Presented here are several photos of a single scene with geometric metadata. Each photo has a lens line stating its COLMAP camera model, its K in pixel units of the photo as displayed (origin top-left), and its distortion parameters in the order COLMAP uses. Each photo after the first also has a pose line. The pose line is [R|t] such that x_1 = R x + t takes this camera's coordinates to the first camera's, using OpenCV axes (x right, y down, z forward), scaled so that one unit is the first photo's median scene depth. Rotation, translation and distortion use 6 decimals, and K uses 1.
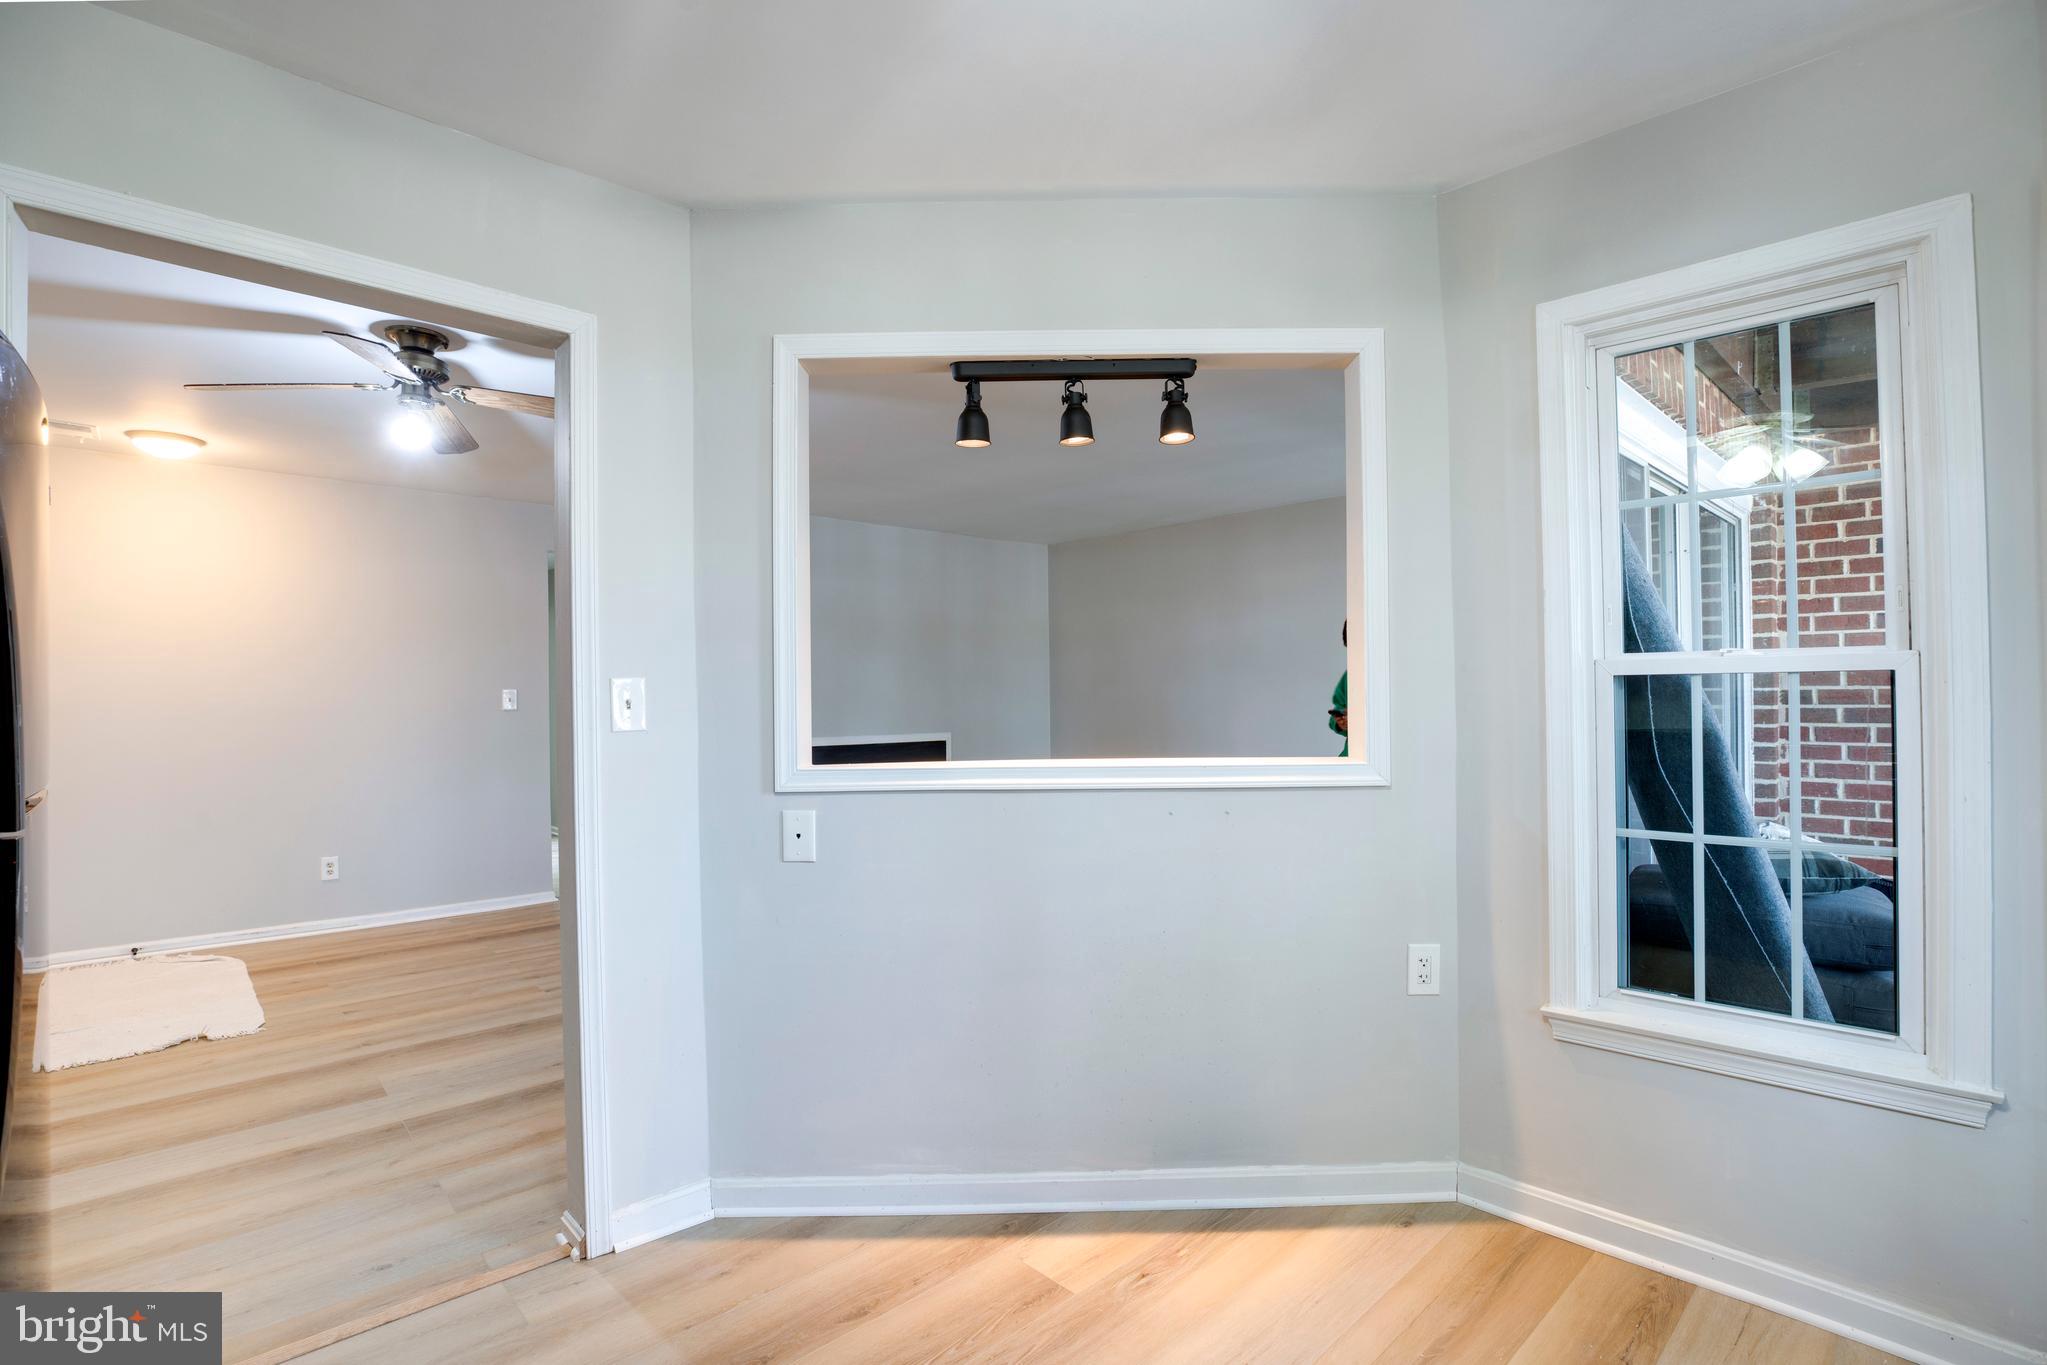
lens RADIAL K [[953.3, 0, 1029.2], [0, 953.3, 699.8], [0, 0, 1]] dist [-0.047803, 0.011727]
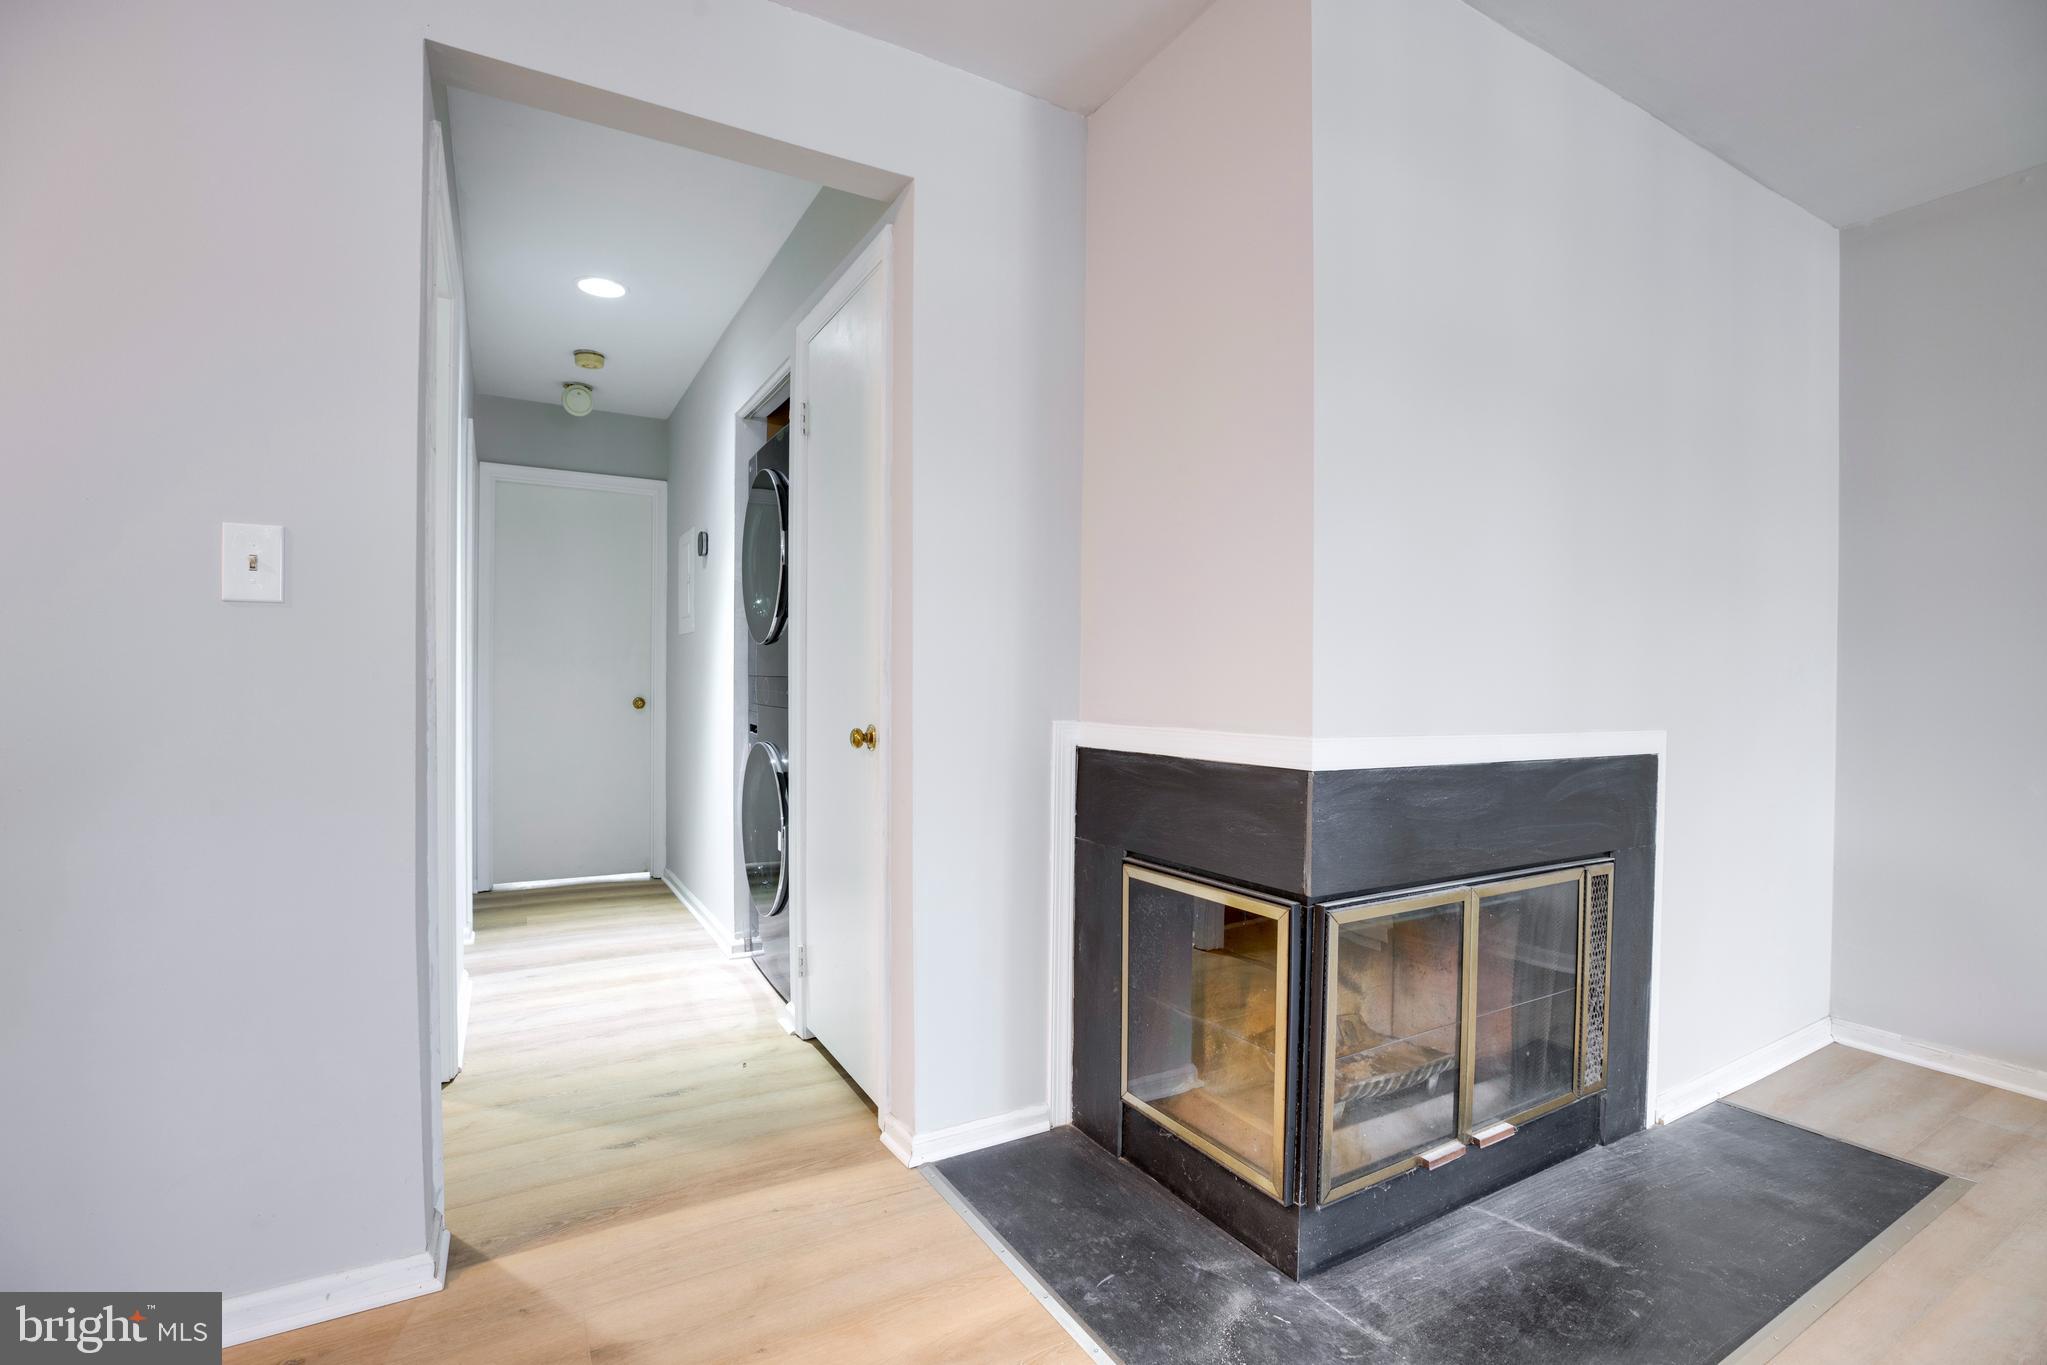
lens RADIAL K [[943.9, 0, 1023.0], [0, 943.9, 695.8], [0, 0, 1]] dist [-0.041463, 0.010789]
pose [[0.973493, 0.023356, -0.227522, -0.683625], [-0.022203, 0.999724, 0.007623, 0.075952], [0.227637, -0.002369, 0.973743, 1.941729]]
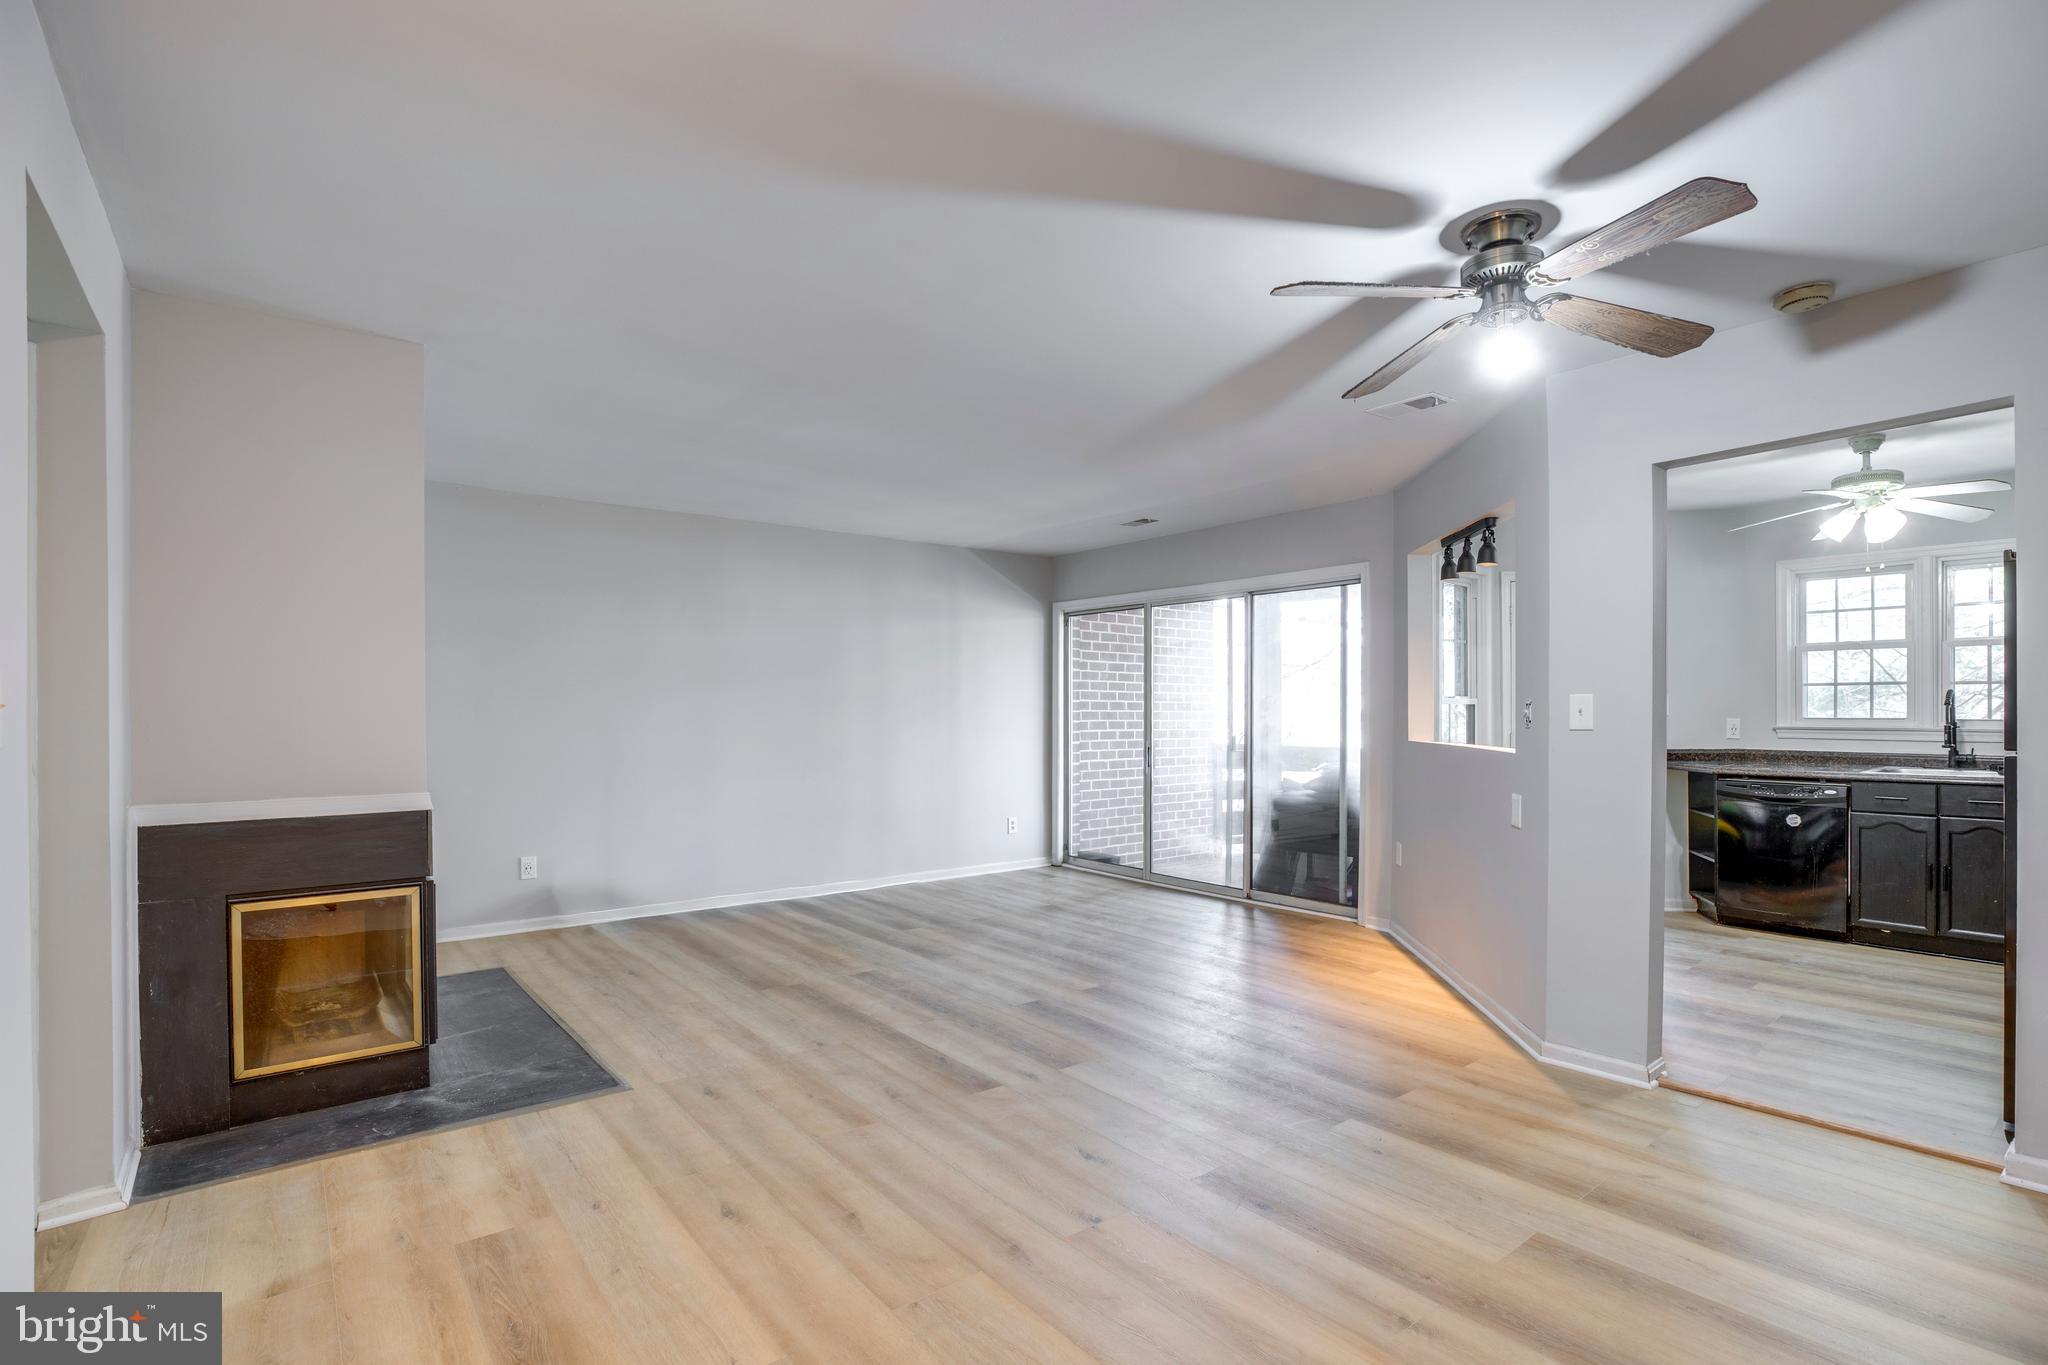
lens RADIAL K [[967.6, 0, 1043.5], [0, 967.6, 710.1], [0, 0, 1]] dist [-0.050377, 0.020141]
pose [[0.072834, 0.008865, 0.997305, -1.902028], [0.006518, 0.999935, -0.009364, 0.010049], [-0.997323, 0.007182, 0.072772, 1.712311]]
